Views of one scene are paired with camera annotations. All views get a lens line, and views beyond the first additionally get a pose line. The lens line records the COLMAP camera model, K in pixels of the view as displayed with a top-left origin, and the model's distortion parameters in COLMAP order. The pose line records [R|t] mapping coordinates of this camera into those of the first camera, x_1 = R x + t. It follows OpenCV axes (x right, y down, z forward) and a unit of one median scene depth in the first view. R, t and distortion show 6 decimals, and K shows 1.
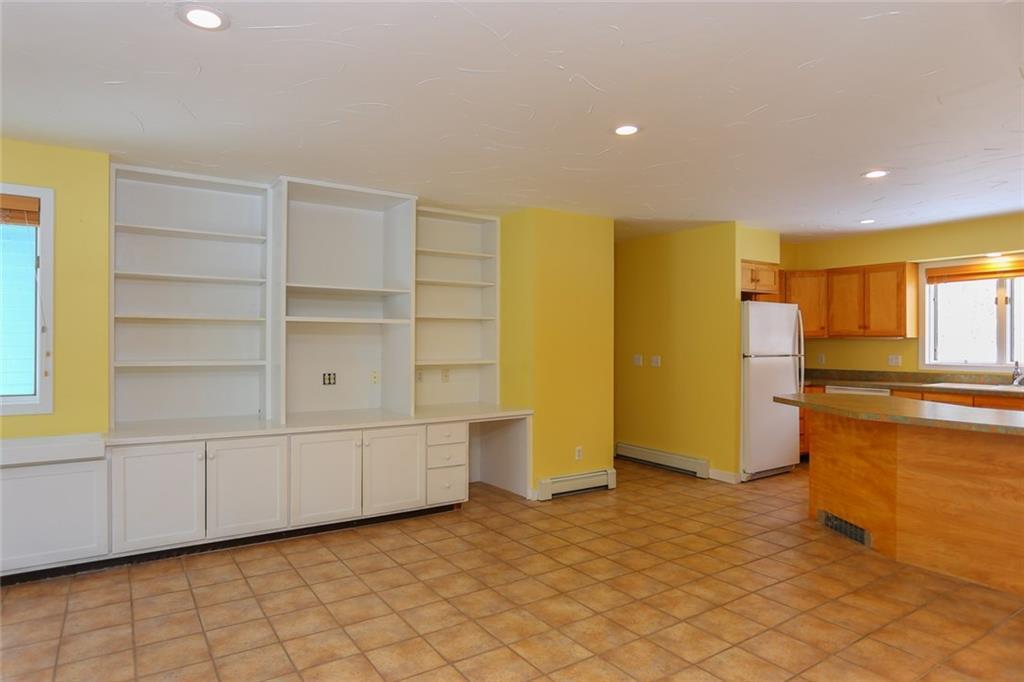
lens RADIAL K [[580.9, 0, 508.1], [0, 580.9, 338.8], [0, 0, 1]] dist [0.004810, 0.000666]
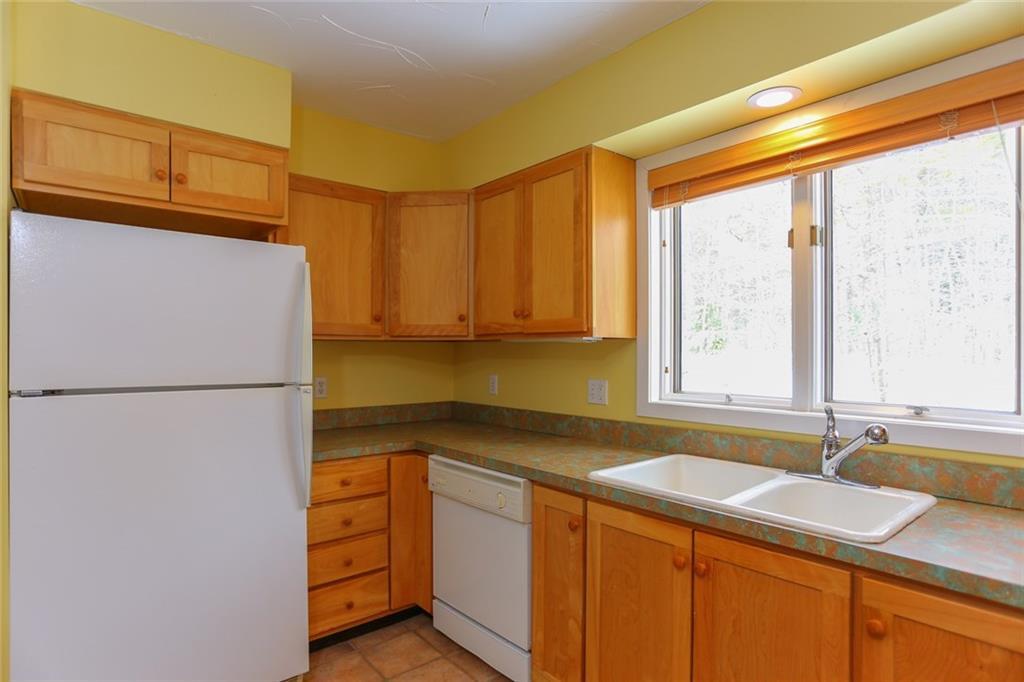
lens RADIAL K [[565.5, 0, 513.2], [0, 565.5, 348.4], [0, 0, 1]] dist [0.003183, 0.000633]
pose [[0.994375, 0.000182, 0.105921, 0.577791], [-0.000769, 0.999985, 0.005503, 0.002649], [-0.105918, -0.005554, 0.994359, 0.612158]]
